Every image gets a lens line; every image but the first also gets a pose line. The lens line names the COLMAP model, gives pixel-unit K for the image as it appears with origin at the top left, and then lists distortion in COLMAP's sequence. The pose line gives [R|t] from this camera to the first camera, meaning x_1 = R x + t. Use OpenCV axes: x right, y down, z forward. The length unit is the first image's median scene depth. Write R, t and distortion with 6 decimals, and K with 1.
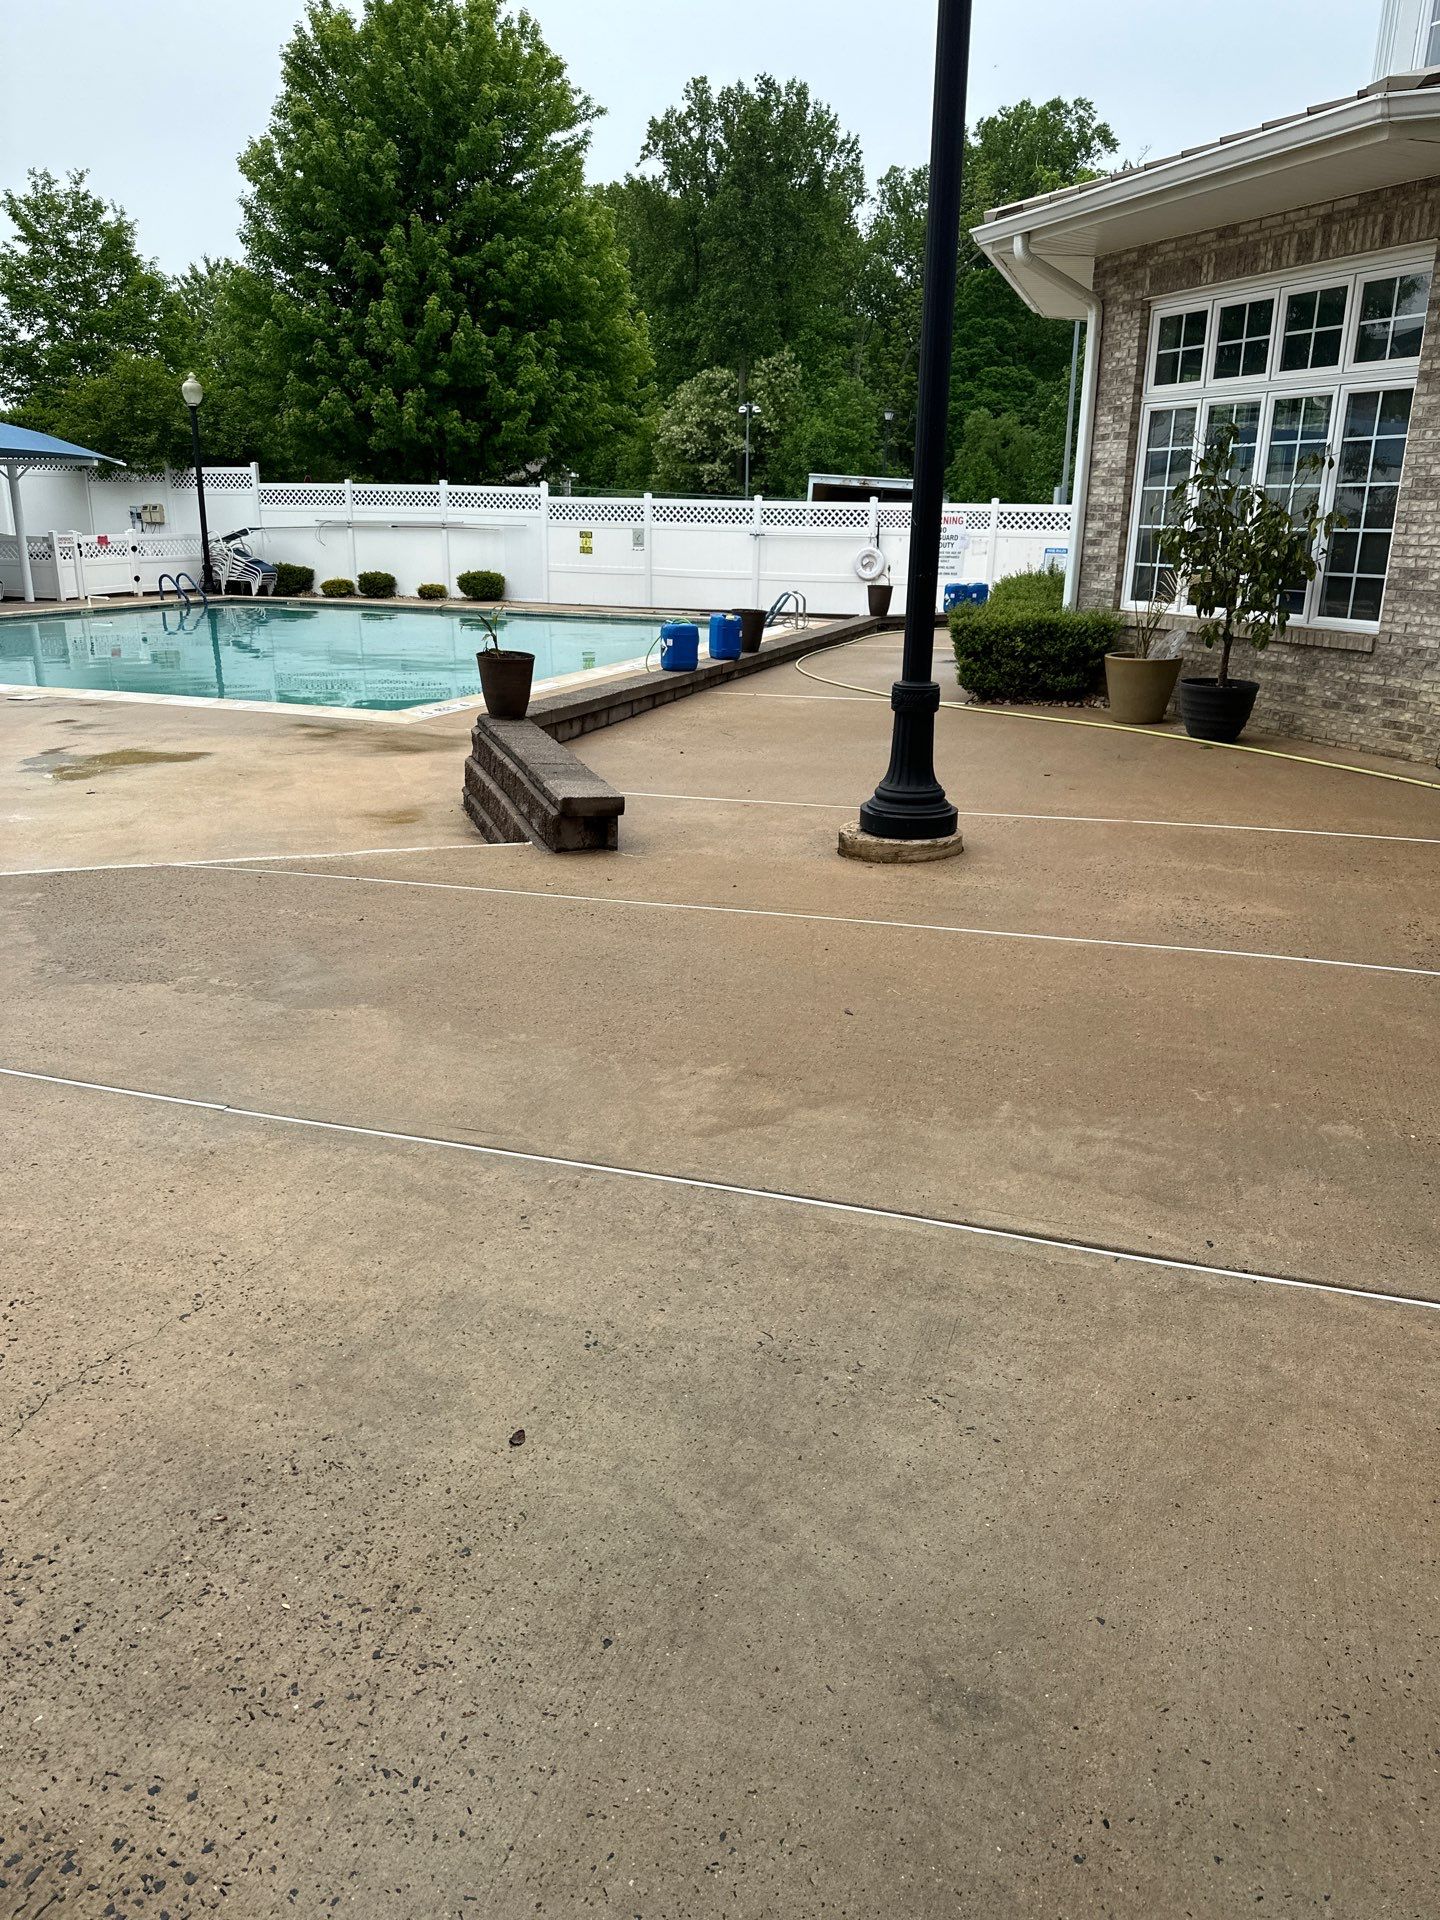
lens RADIAL K [[1404.2, 0, 772.0], [0, 1404.2, 965.7], [0, 0, 1]] dist [0.006405, -0.033506]
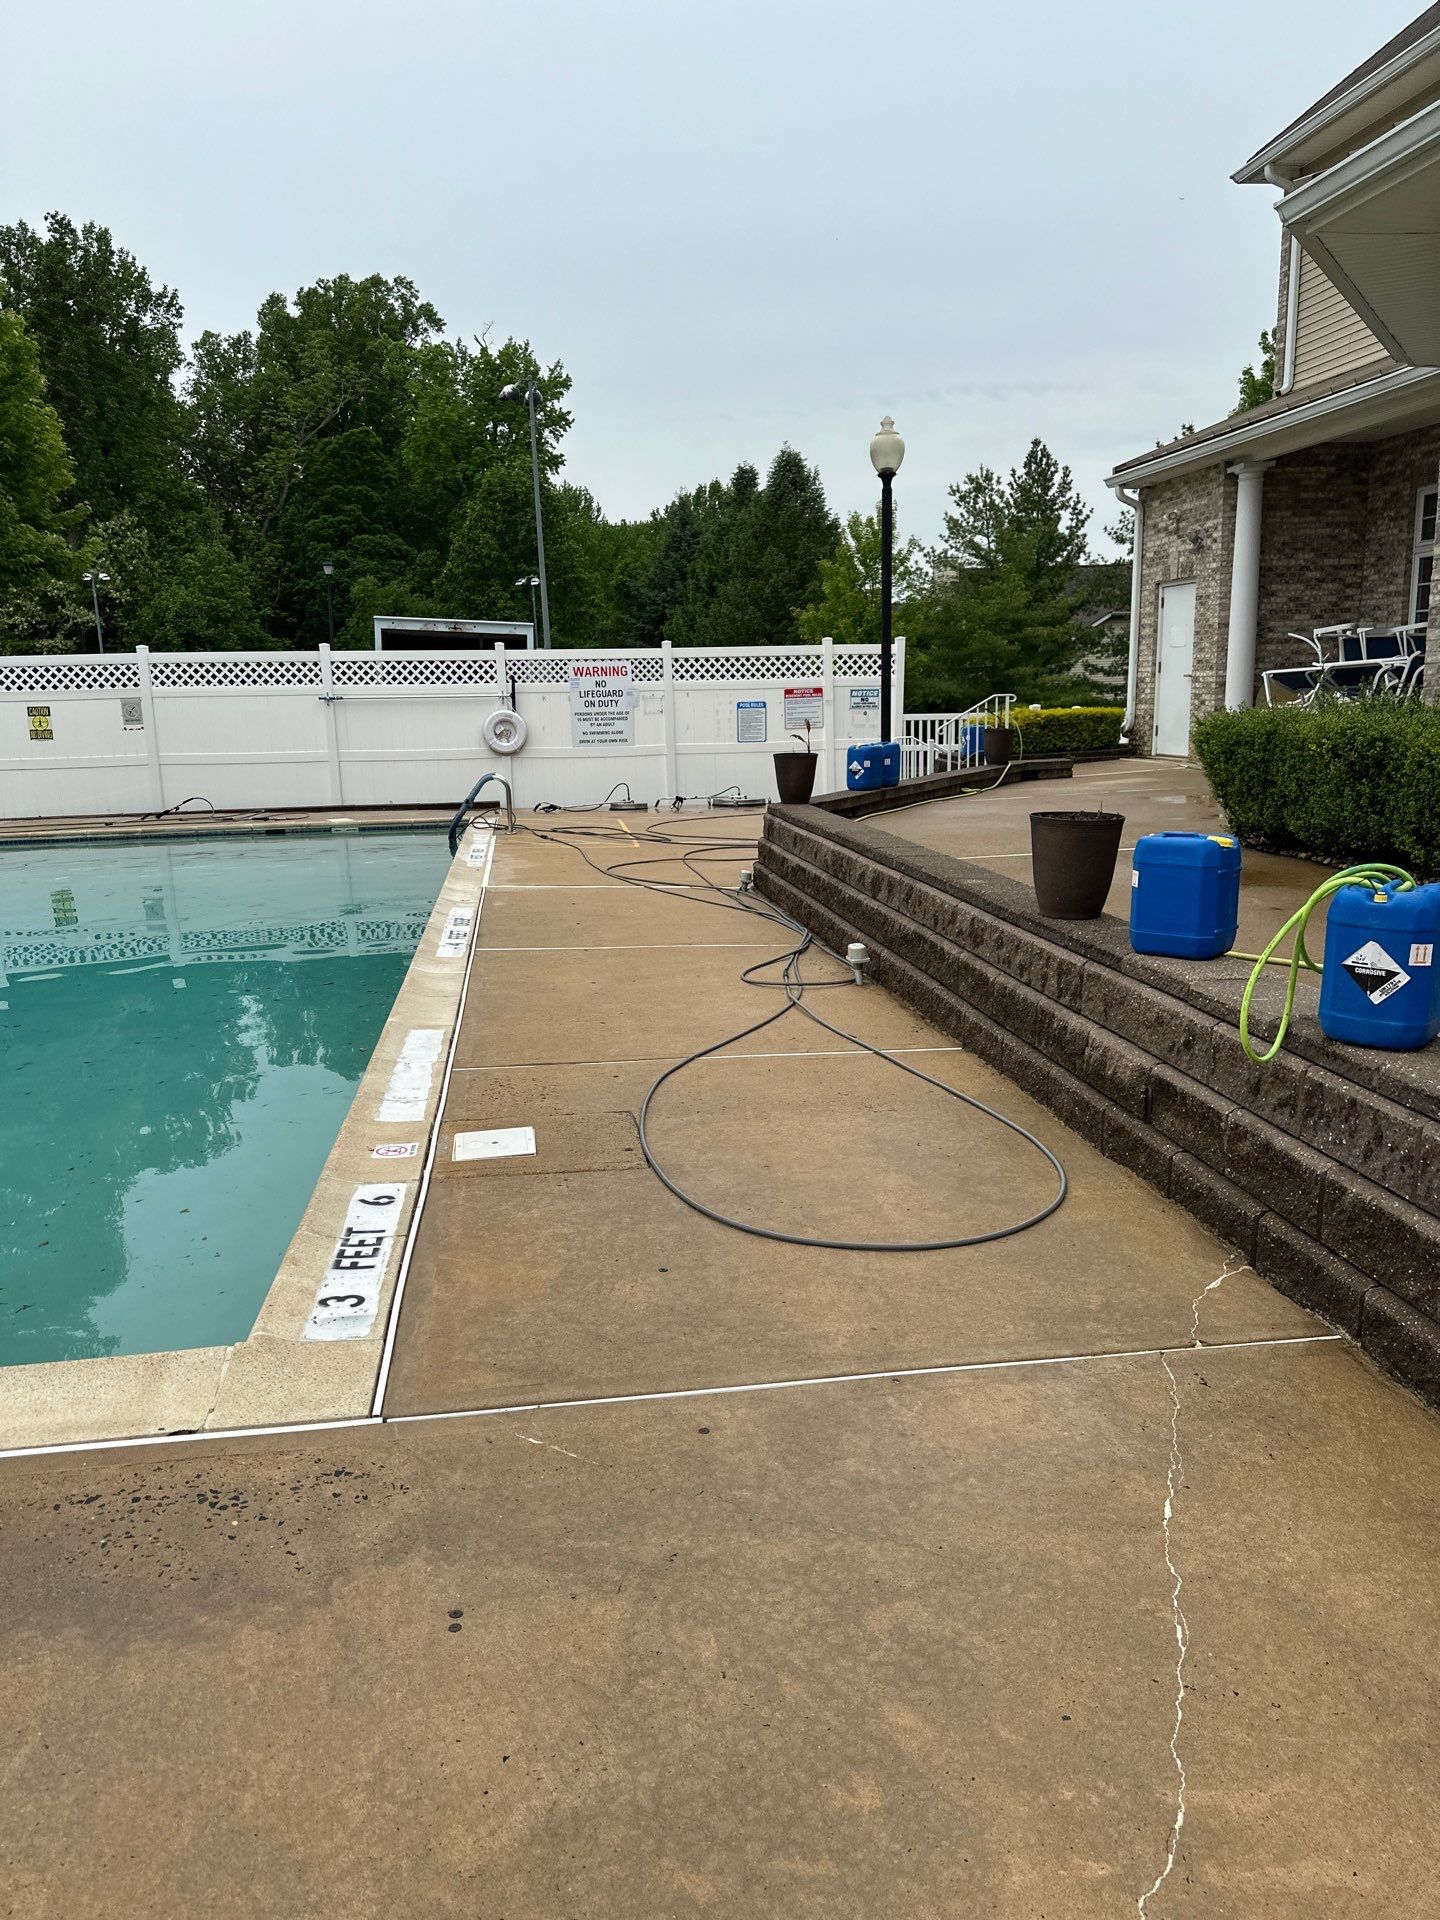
lens RADIAL K [[1341.1, 0, 744.4], [0, 1341.1, 958.0], [0, 0, 1]] dist [0.020840, -0.024937]
pose [[0.893248, -0.129808, 0.430415, -0.043485], [0.176931, 0.981649, -0.071136, -0.034437], [-0.413283, 0.139696, 0.899824, 0.115298]]
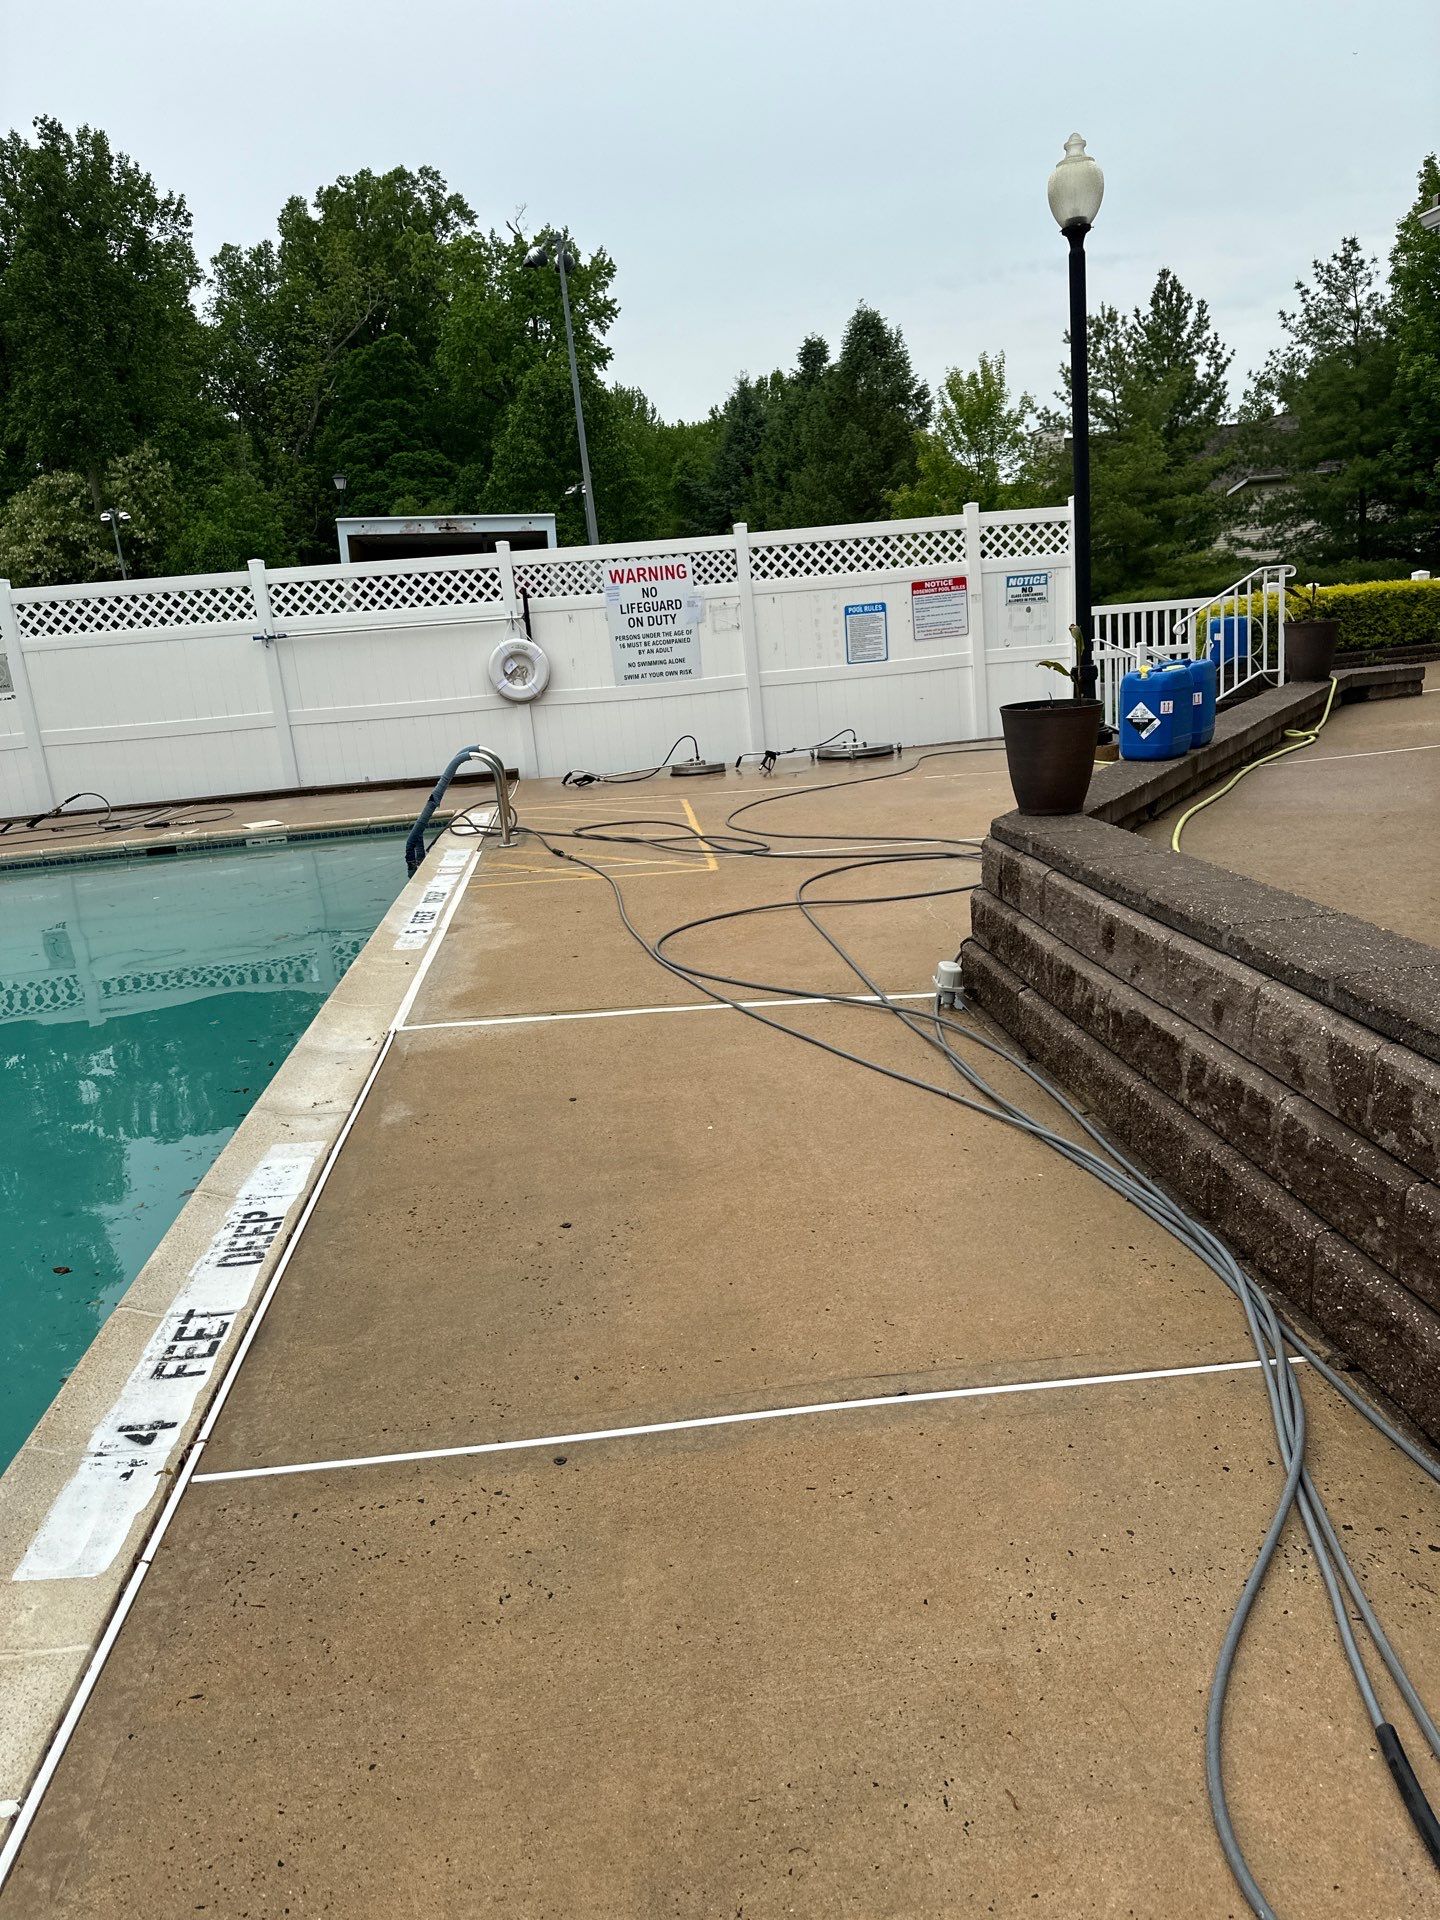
lens RADIAL K [[1341.1, 0, 744.4], [0, 1341.1, 958.0], [0, 0, 1]] dist [0.020840, -0.024937]
pose [[0.910131, -0.198291, 0.363788, -0.016948], [0.221438, 0.974913, -0.022598, -0.052583], [-0.350181, 0.101123, 0.931208, 0.177145]]
